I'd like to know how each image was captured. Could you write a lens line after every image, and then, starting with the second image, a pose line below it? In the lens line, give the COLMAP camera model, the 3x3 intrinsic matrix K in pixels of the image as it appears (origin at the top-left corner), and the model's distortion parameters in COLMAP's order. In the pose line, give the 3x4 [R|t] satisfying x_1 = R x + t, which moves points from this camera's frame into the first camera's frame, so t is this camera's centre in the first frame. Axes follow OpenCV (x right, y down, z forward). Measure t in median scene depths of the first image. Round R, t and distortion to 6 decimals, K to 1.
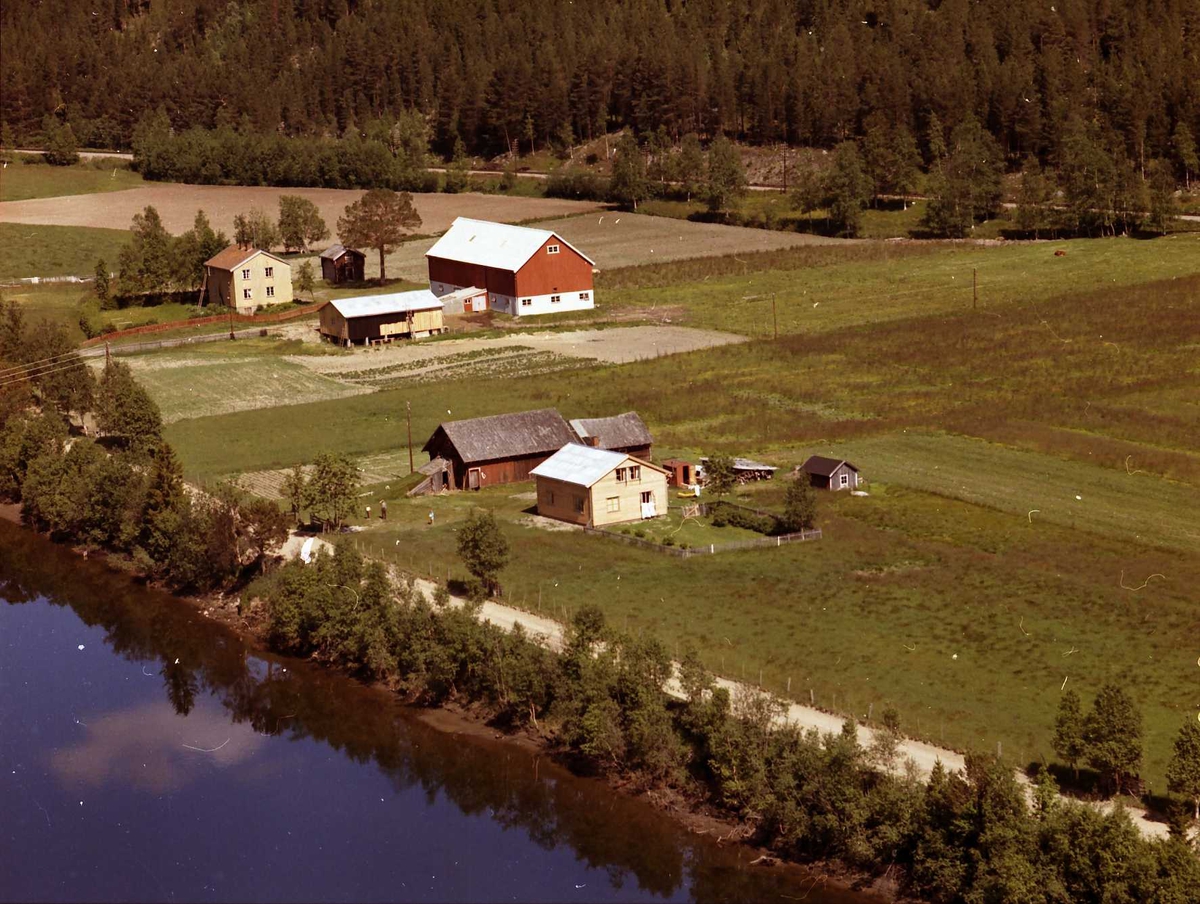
lens RADIAL K [[3098.6, 0, 702.2], [0, 3098.6, 454.8], [0, 0, 1]] dist [0.134072, -1.178002]
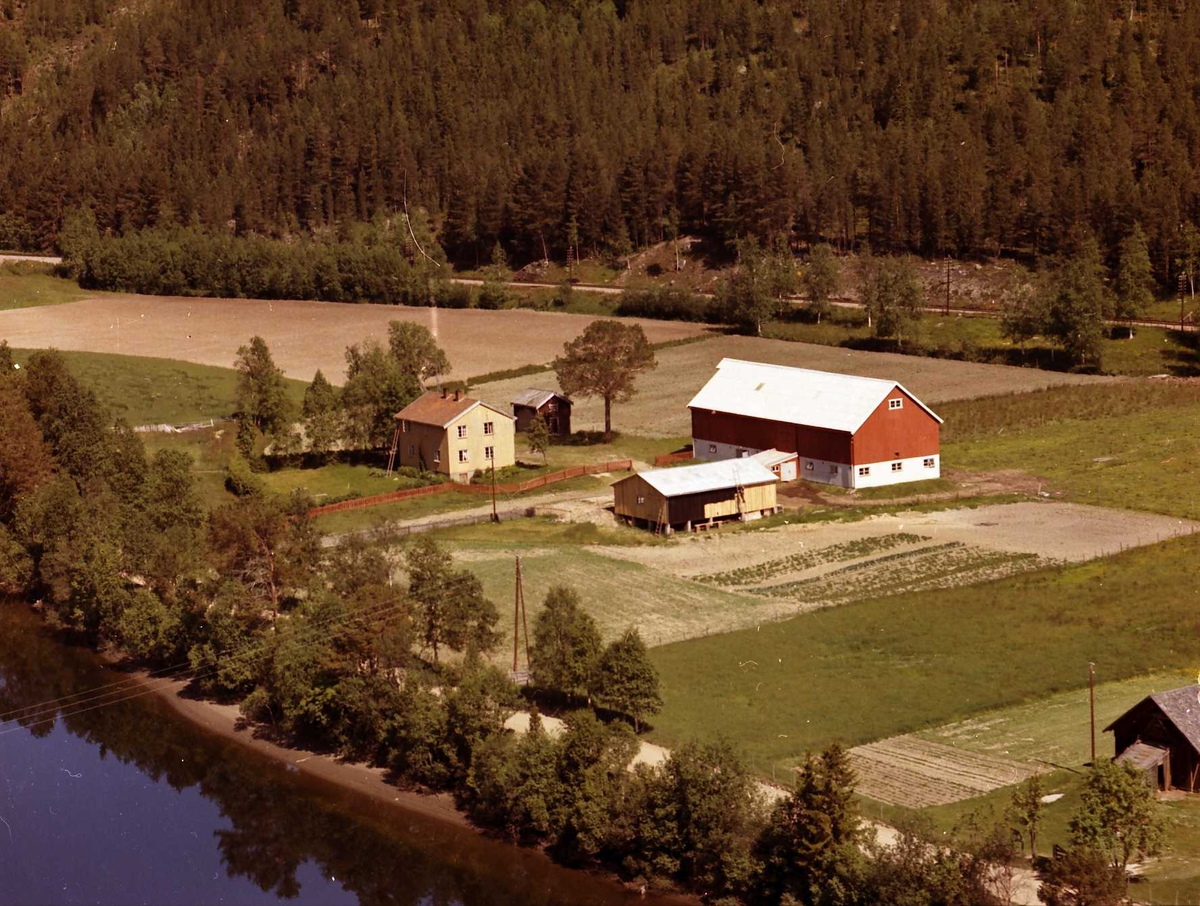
lens RADIAL K [[3098.6, 0, 702.2], [0, 3098.6, 455.8], [0, 0, 1]] dist [0.134072, -1.178002]
pose [[0.993190, -0.003528, 0.116449, -0.169795], [0.006537, 0.999654, -0.025468, -0.029947], [-0.116319, 0.026056, 0.992870, 0.200530]]
